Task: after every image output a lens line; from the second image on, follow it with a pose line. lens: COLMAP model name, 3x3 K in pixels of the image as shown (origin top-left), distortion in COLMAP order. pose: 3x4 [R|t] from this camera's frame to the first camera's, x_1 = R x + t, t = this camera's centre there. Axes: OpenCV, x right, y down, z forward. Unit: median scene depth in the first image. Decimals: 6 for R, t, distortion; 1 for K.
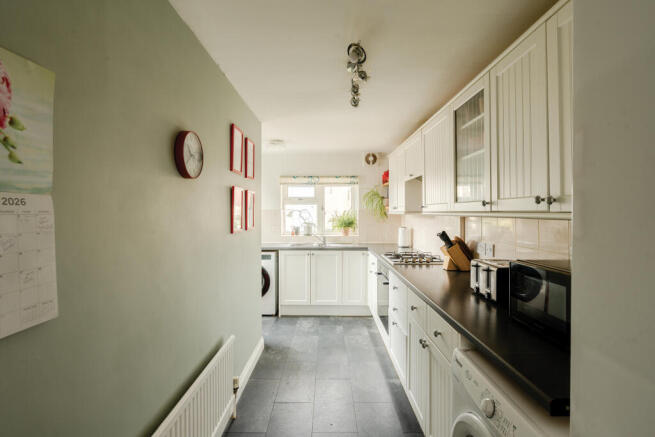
lens RADIAL K [[309.2, 0, 325.4], [0, 309.2, 212.3], [0, 0, 1]] dist [-0.000856, 0.001303]
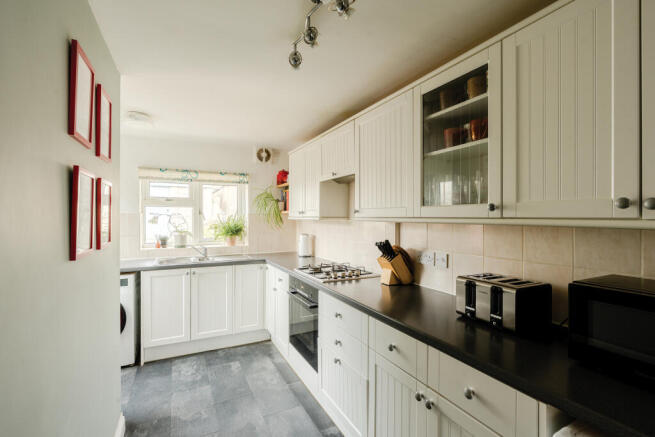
lens RADIAL K [[298.7, 0, 328.4], [0, 298.7, 218.4], [0, 0, 1]] dist [-0.006865, 0.000808]
pose [[0.887799, -0.000368, 0.460232, -0.096056], [-0.001887, 0.999988, 0.004439, -0.001409], [-0.460228, -0.004809, 0.887788, 0.235558]]
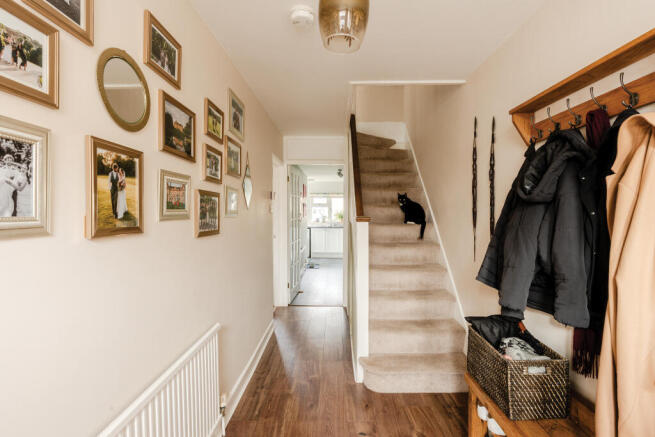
lens RADIAL K [[298.7, 0, 328.5], [0, 298.7, 217.7], [0, 0, 1]] dist [-0.006865, 0.000808]
pose [[0.999898, -0.003061, -0.013965, 0.004136], [0.003133, 0.999982, 0.005125, 0.046813], [0.013950, -0.005168, 0.999889, -1.283669]]
